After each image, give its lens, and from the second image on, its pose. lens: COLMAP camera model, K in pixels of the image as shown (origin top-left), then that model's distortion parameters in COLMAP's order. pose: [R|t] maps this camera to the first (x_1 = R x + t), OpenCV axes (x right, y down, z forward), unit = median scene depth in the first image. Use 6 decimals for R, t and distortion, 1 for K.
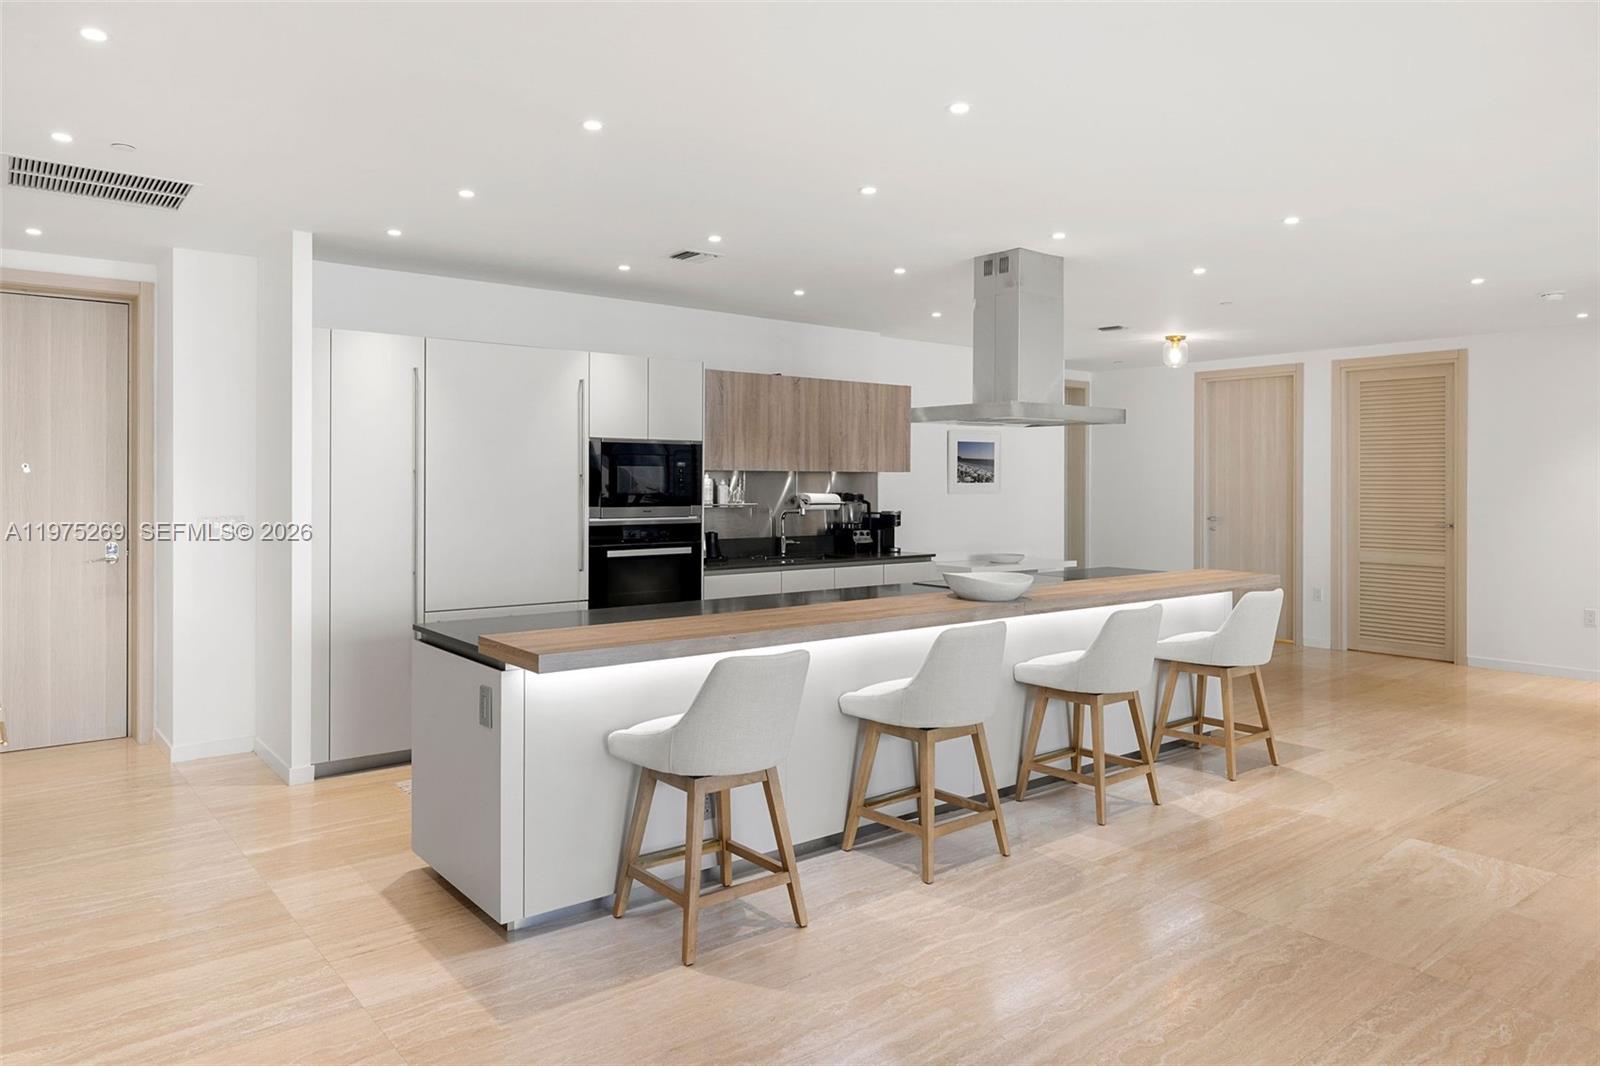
lens RADIAL K [[1044.0, 0, 799.9], [0, 1044.0, 500.9], [0, 0, 1]] dist [-0.003426, 0.004729]
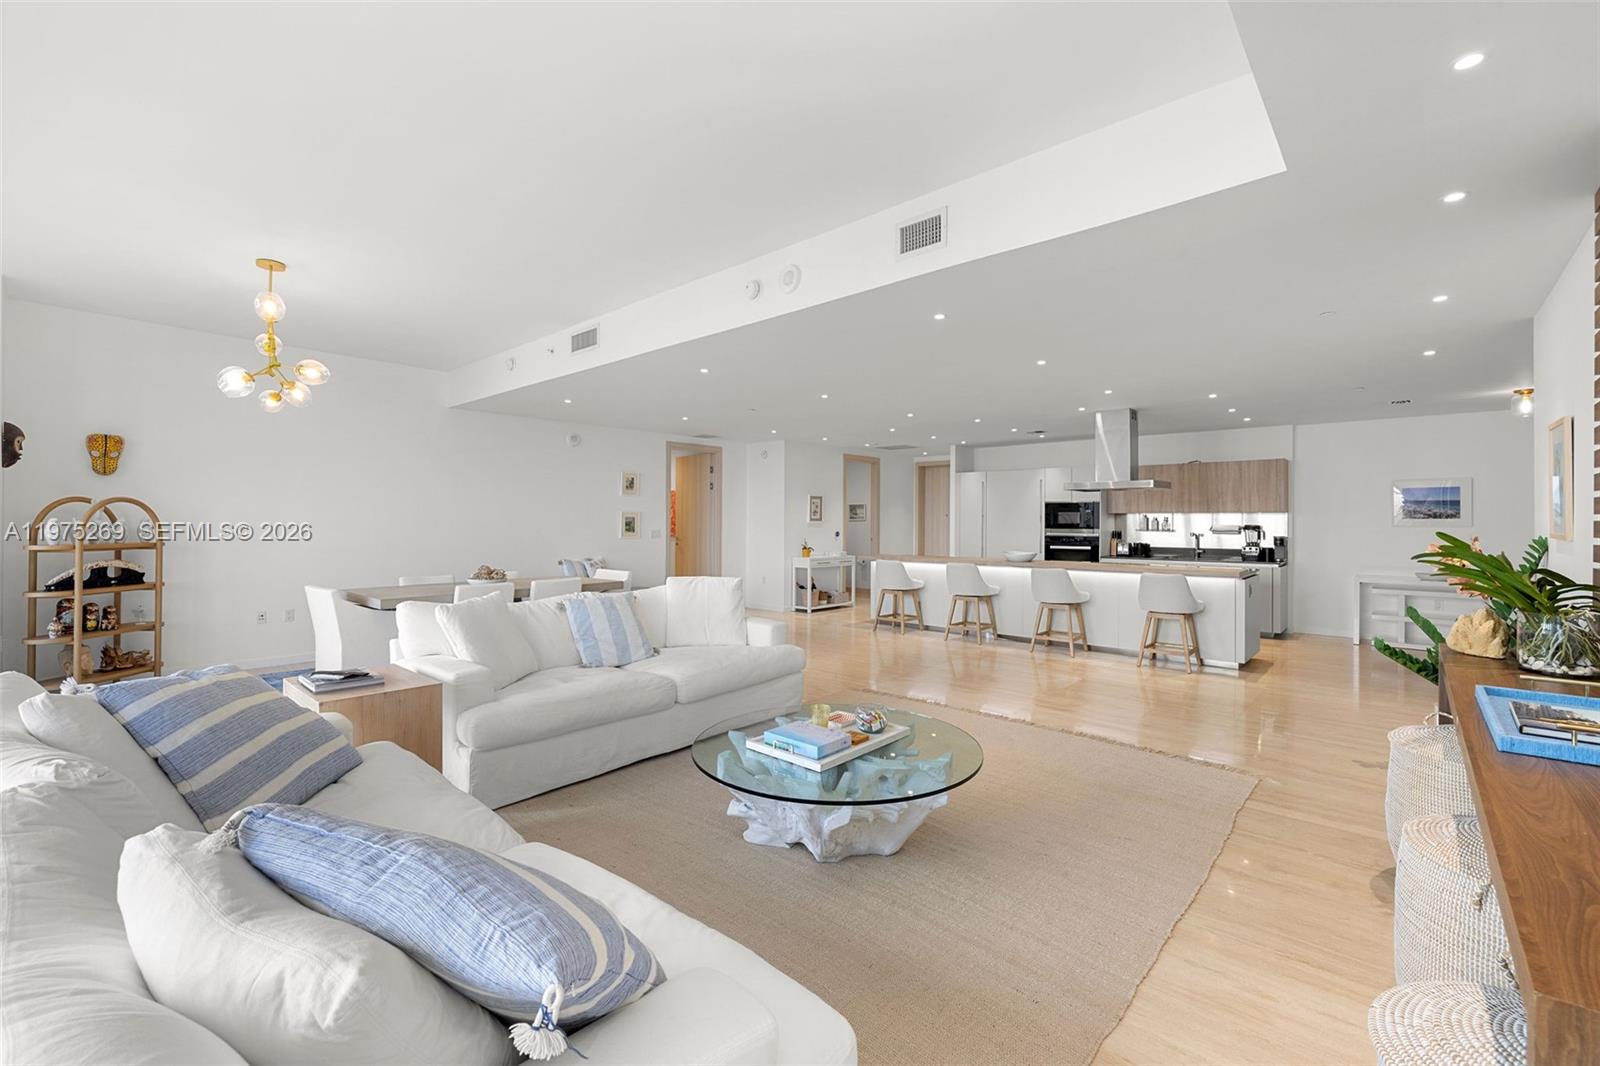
lens RADIAL K [[680.0, 0, 800.1], [0, 680.0, 522.6], [0, 0, 1]] dist [0.000139, -0.001163]
pose [[0.154471, -0.002604, -0.987994, 1.347864], [-0.020851, 0.999765, -0.005895, 0.013387], [0.987777, 0.021512, 0.154380, 0.140645]]
